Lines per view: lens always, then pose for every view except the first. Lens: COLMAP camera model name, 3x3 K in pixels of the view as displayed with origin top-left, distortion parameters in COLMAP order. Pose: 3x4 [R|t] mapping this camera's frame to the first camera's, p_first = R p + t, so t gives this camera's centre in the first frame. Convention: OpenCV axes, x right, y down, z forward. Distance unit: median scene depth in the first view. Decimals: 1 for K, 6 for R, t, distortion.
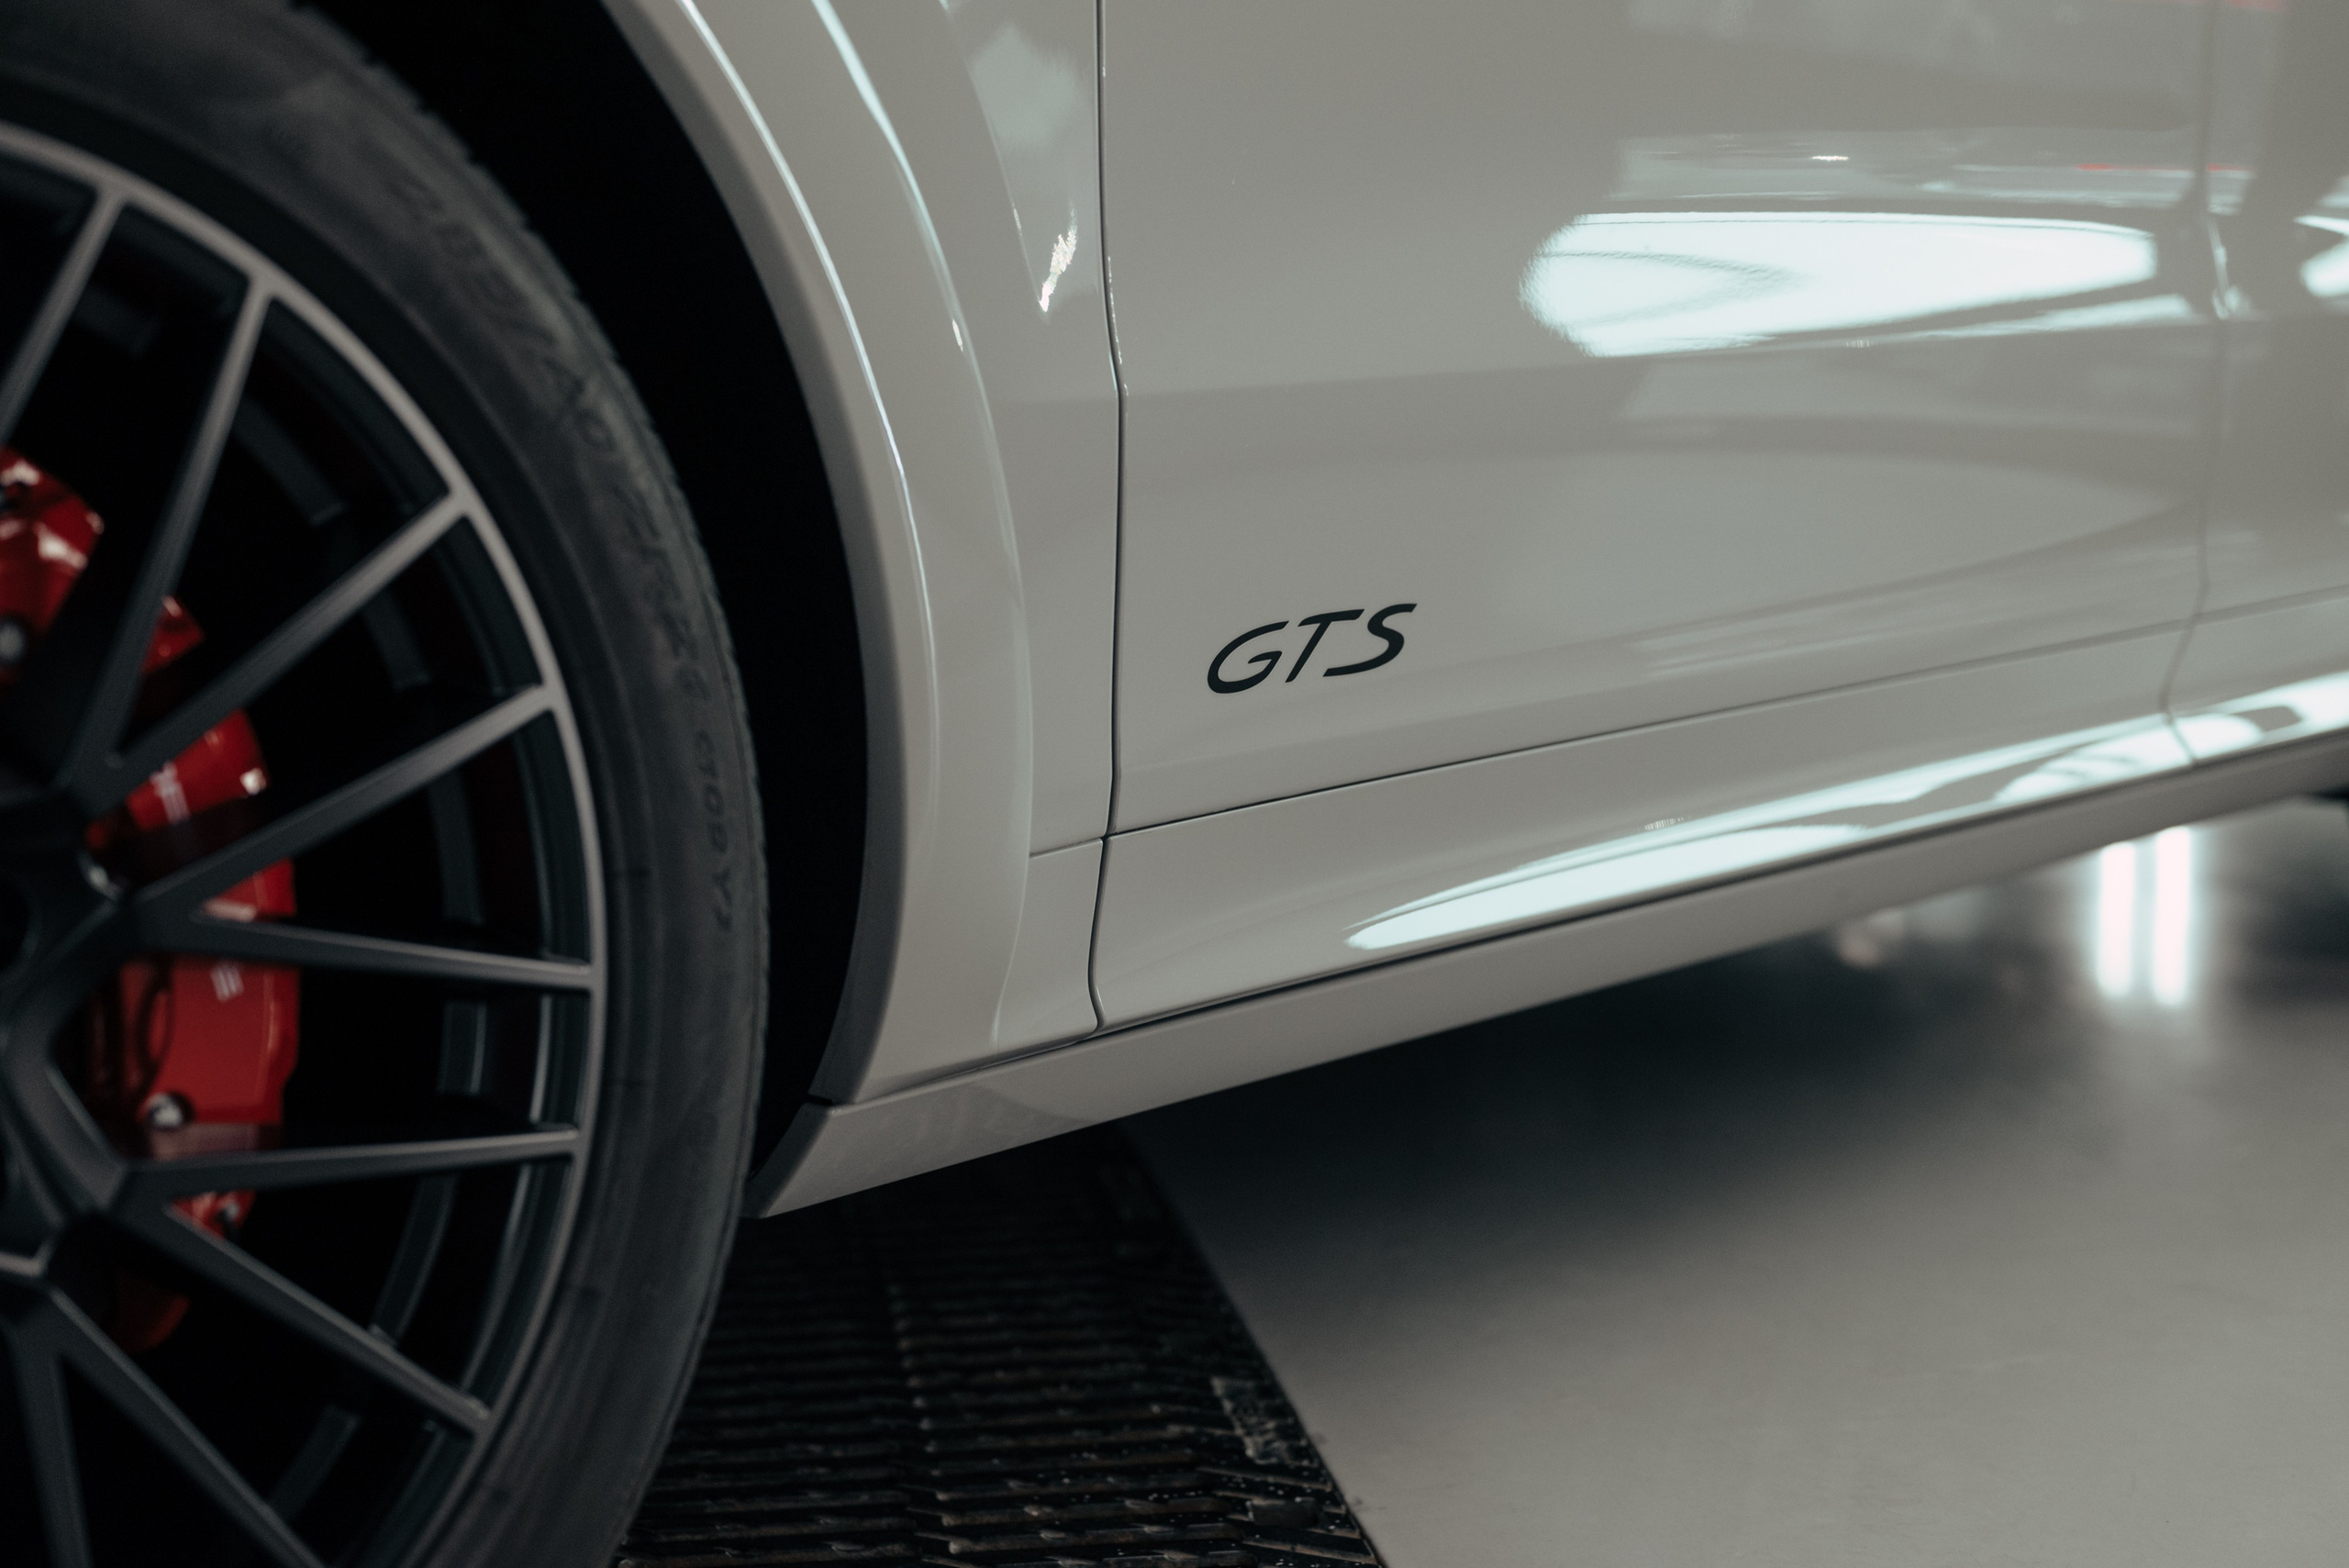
lens RADIAL K [[3298.4, 0, 1139.9], [0, 3298.4, 776.2], [0, 0, 1]] dist [-0.001044, -0.011596]
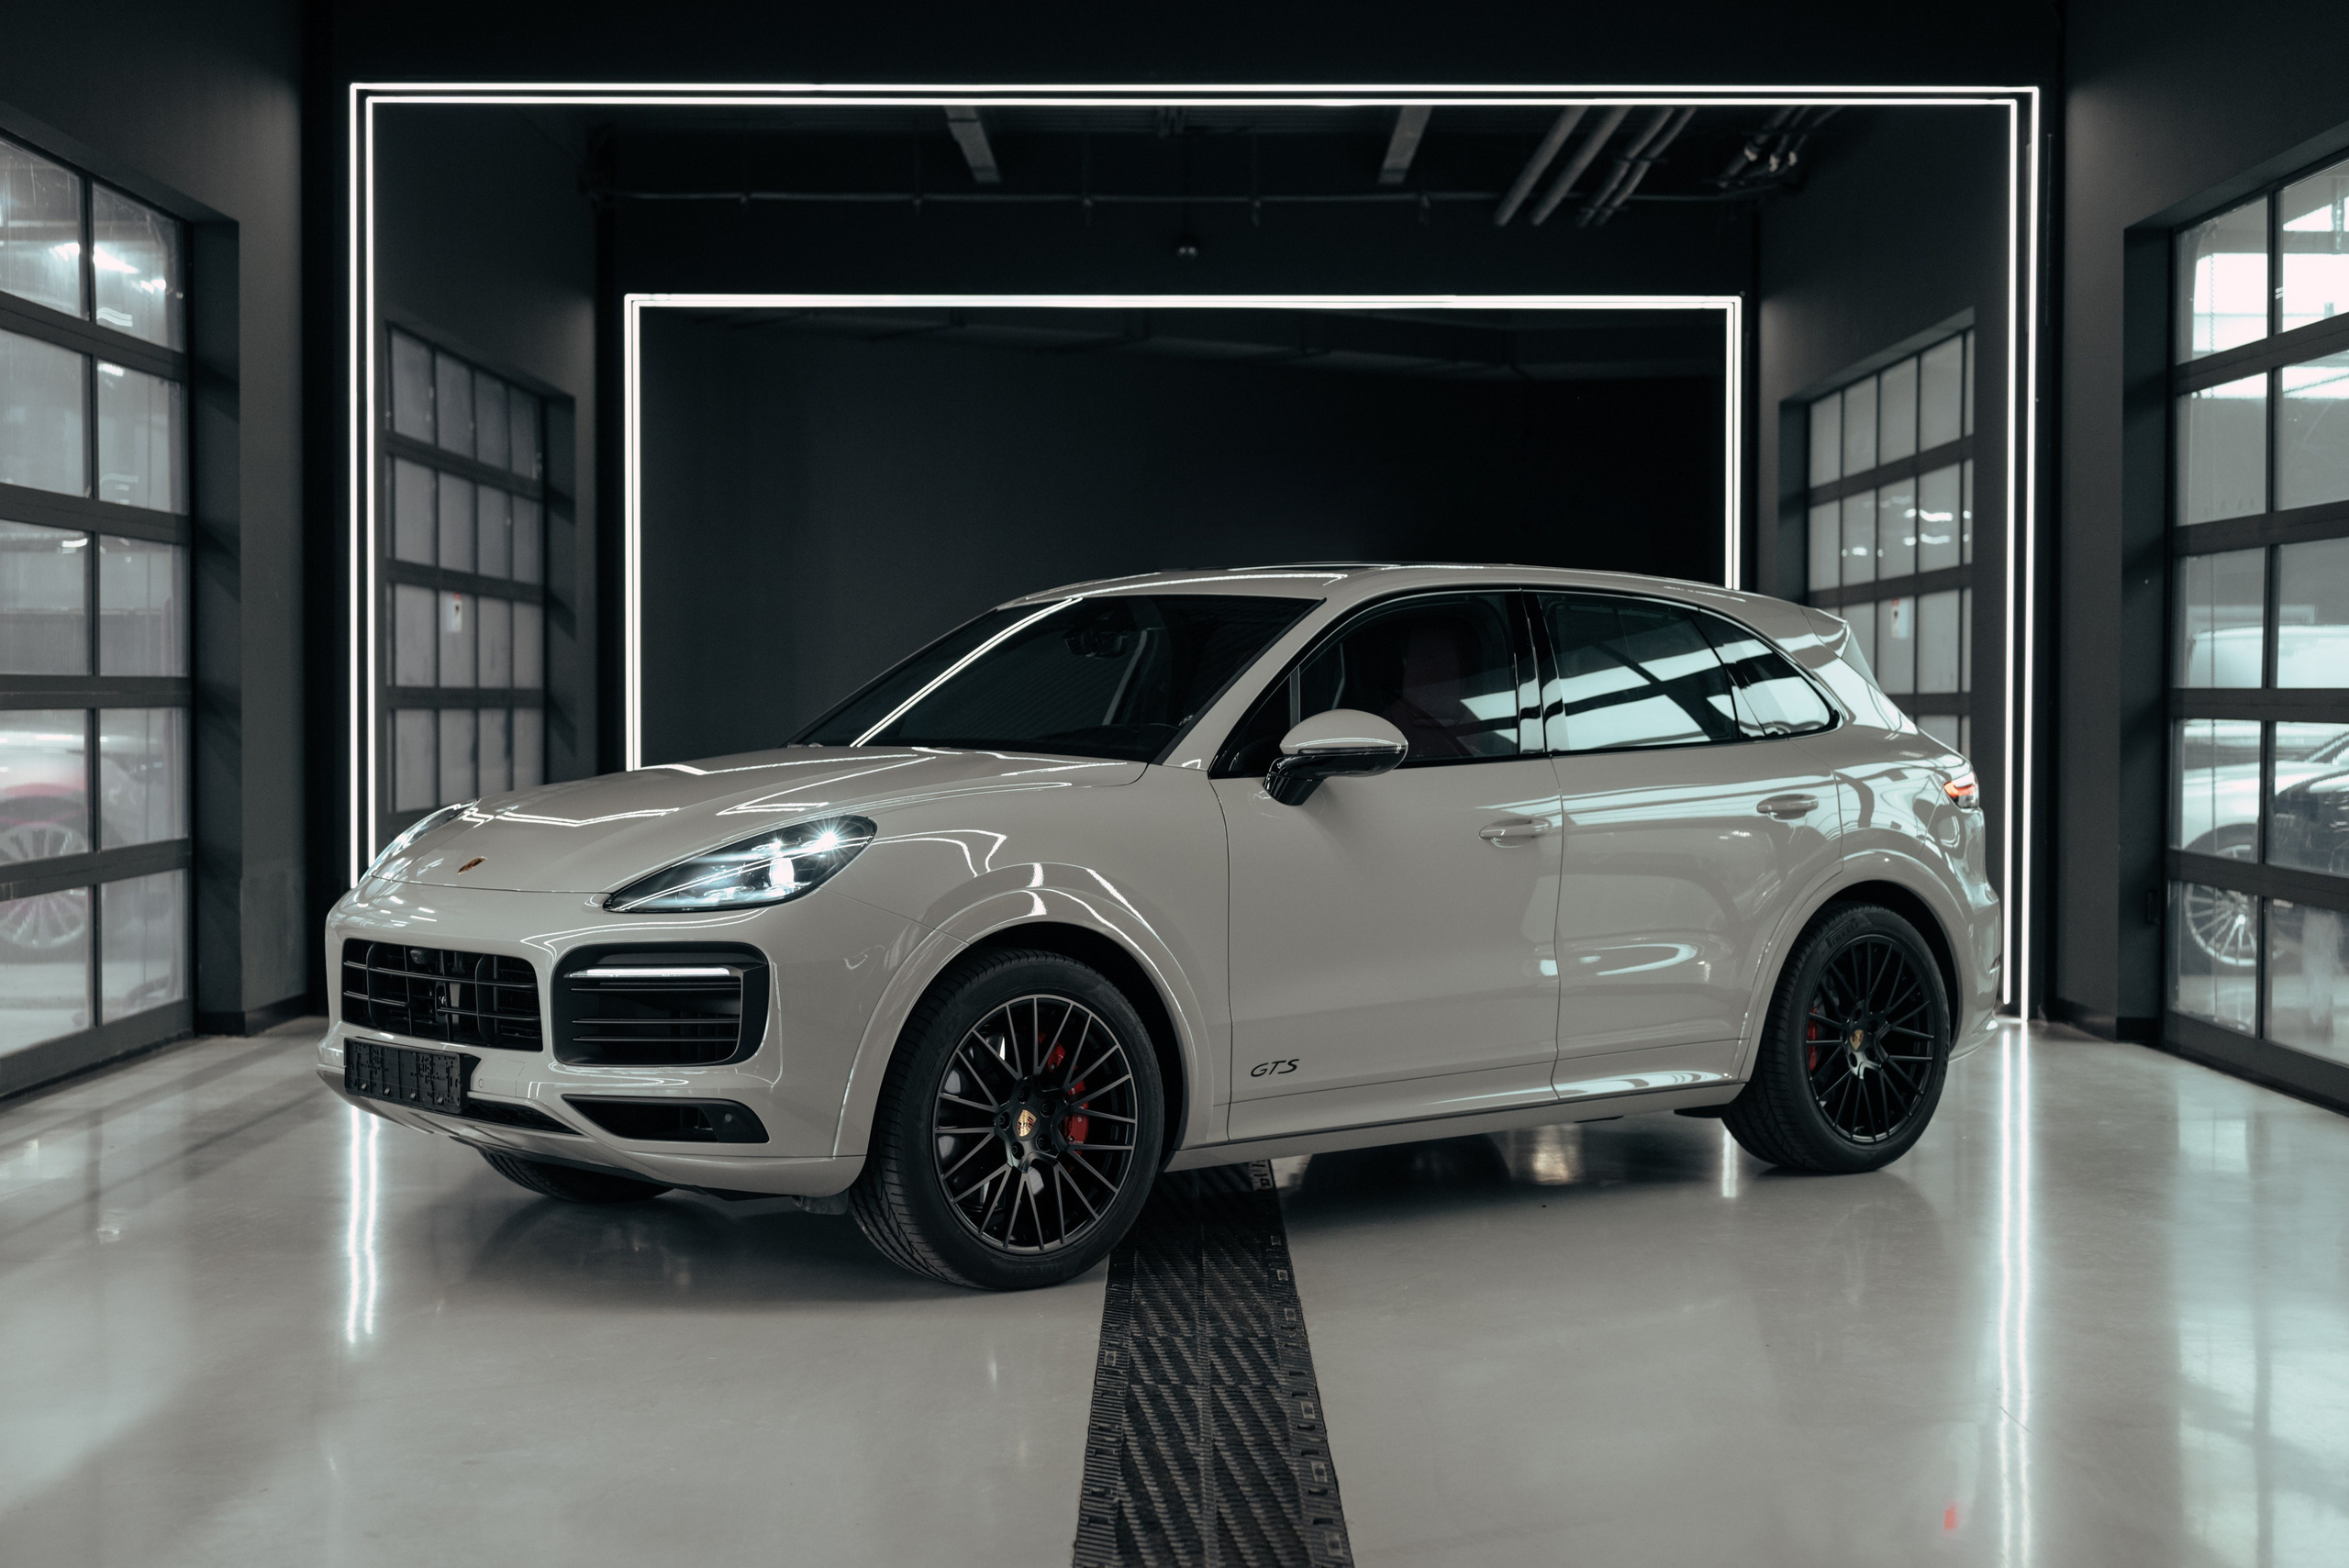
lens RADIAL K [[3286.1, 0, 1155.9], [0, 3286.1, 819.2], [0, 0, 1]] dist [-0.005537, 0.054856]
pose [[0.989067, 0.013911, -0.146812, 0.775651], [-0.027178, 0.995683, -0.088754, 0.042833], [0.144944, 0.091774, 0.985175, -5.158787]]
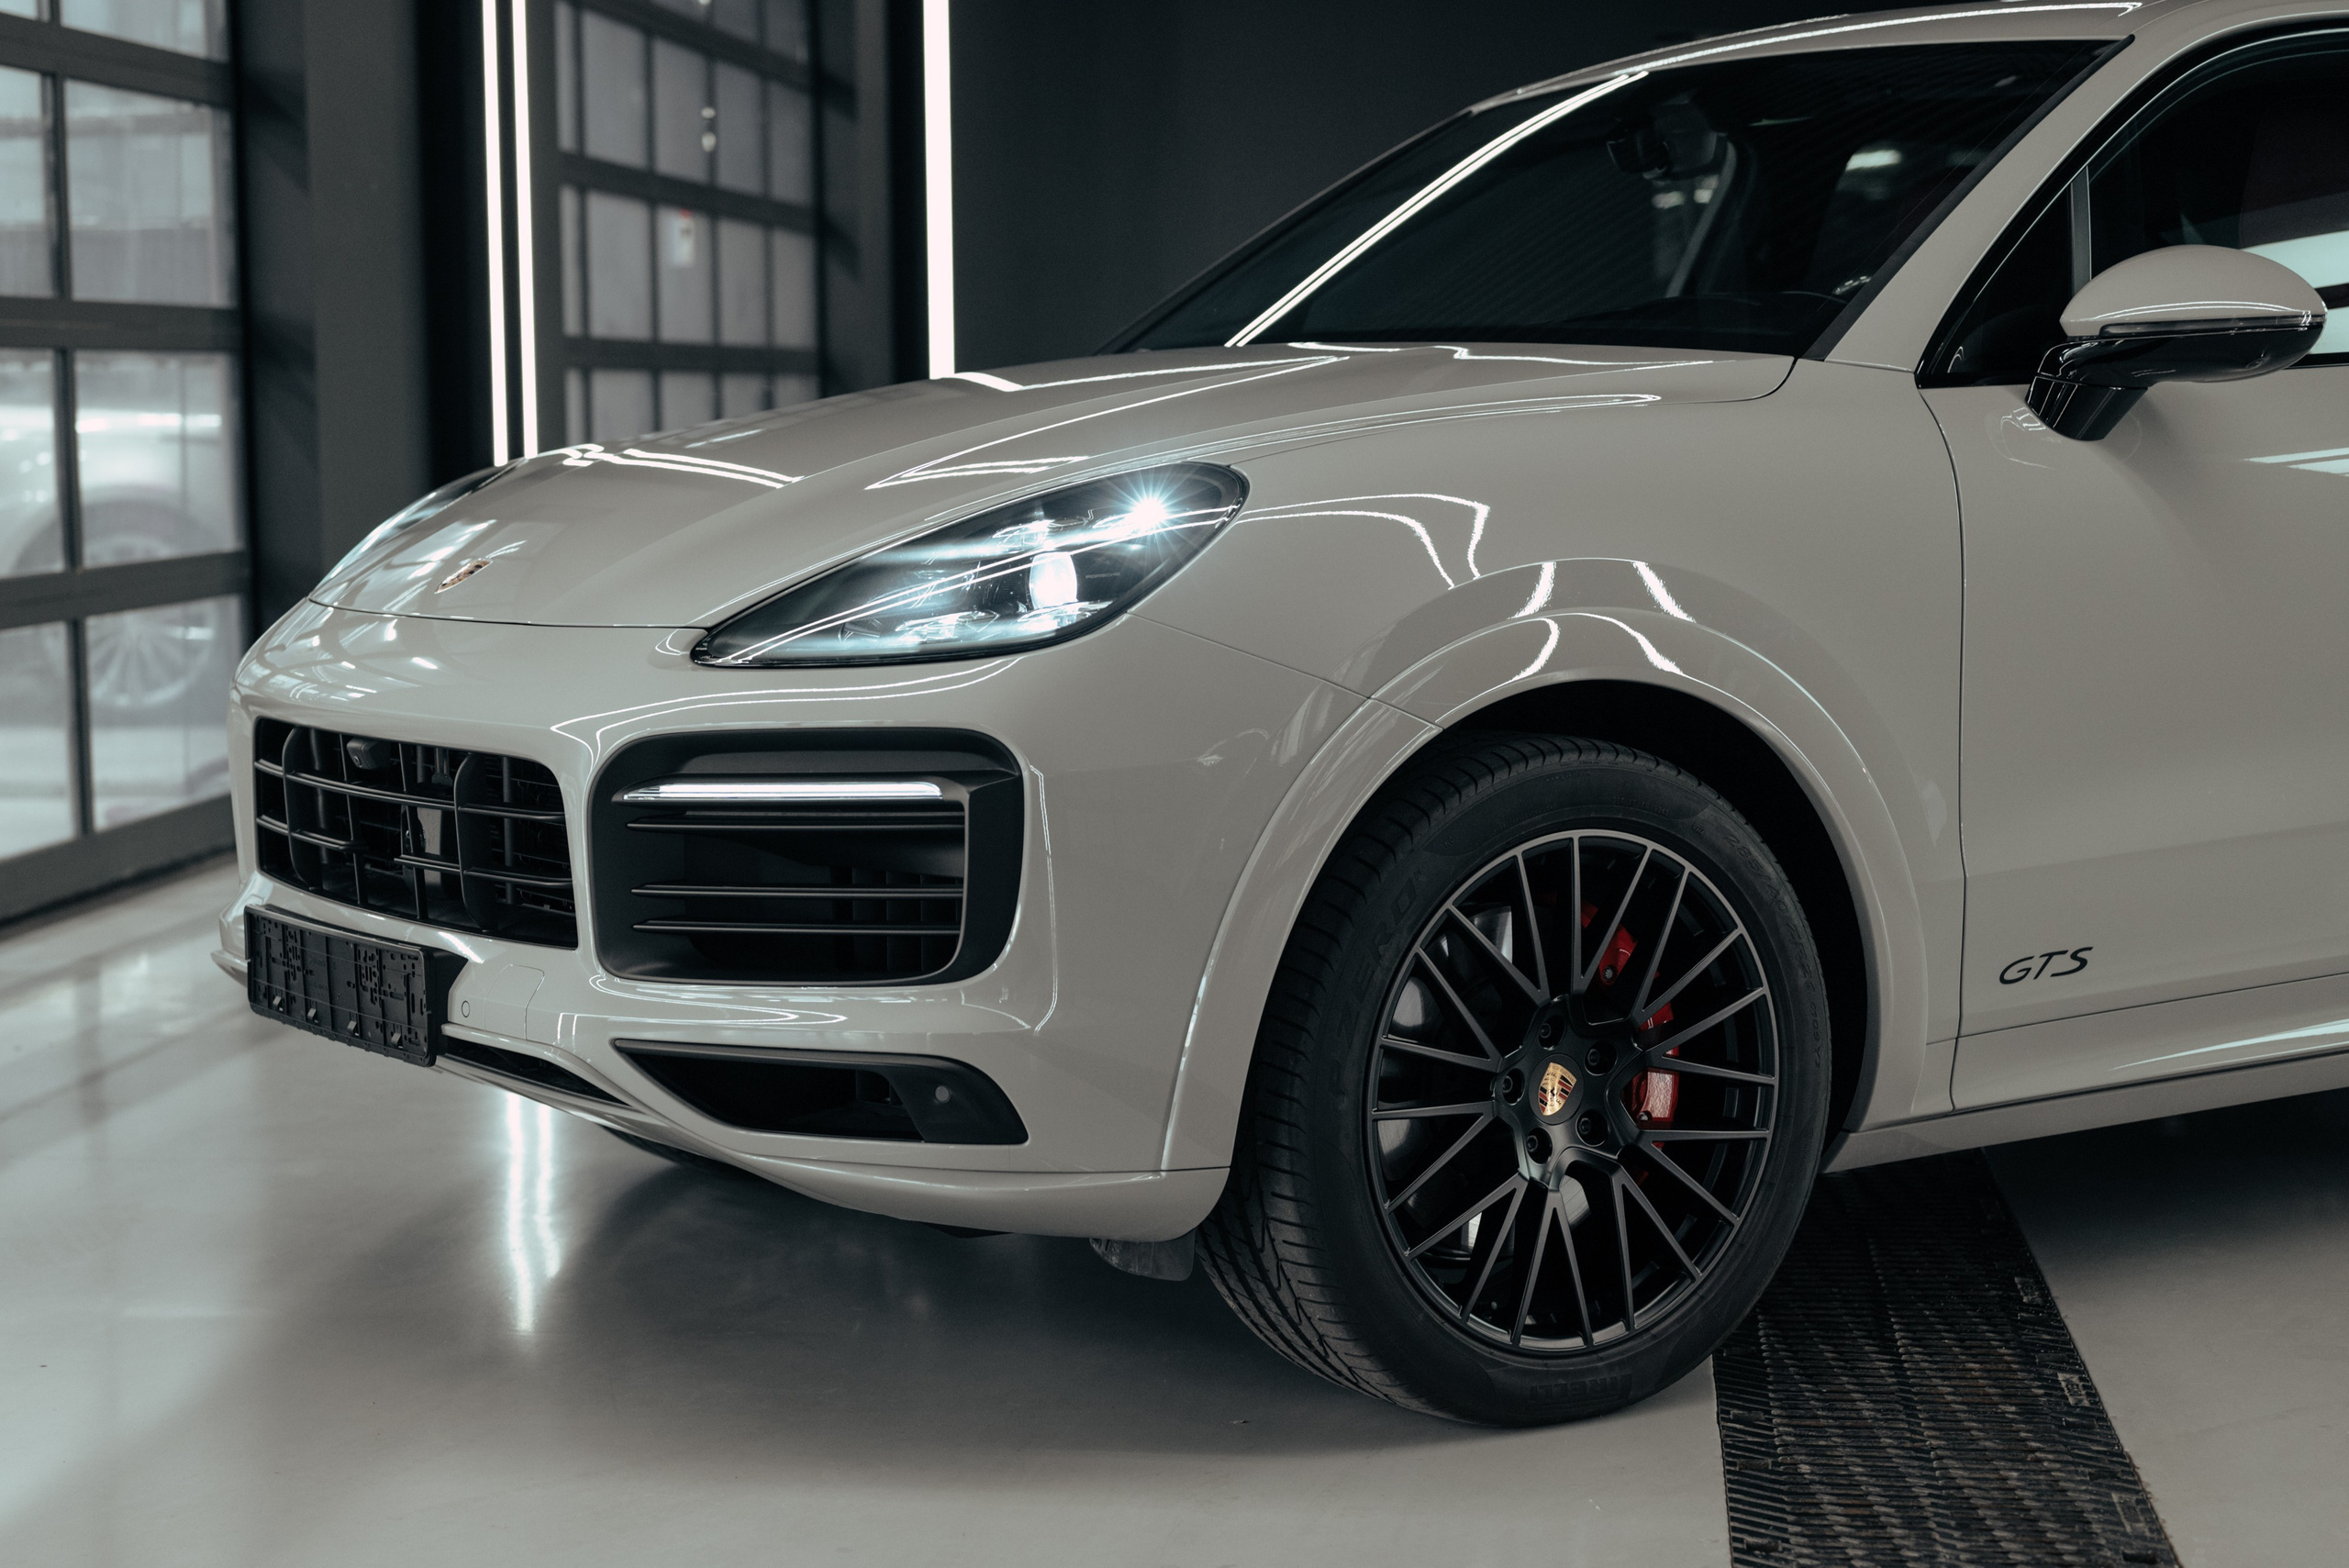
lens RADIAL K [[3772.0, 0, 1071.9], [0, 3772.0, 854.7], [0, 0, 1]] dist [0.001415, 0.014806]
pose [[0.959194, 0.026691, -0.281487, 0.190327], [-0.028211, 0.999601, -0.001350, -0.127043], [0.281338, 0.009236, 0.959564, -2.567088]]
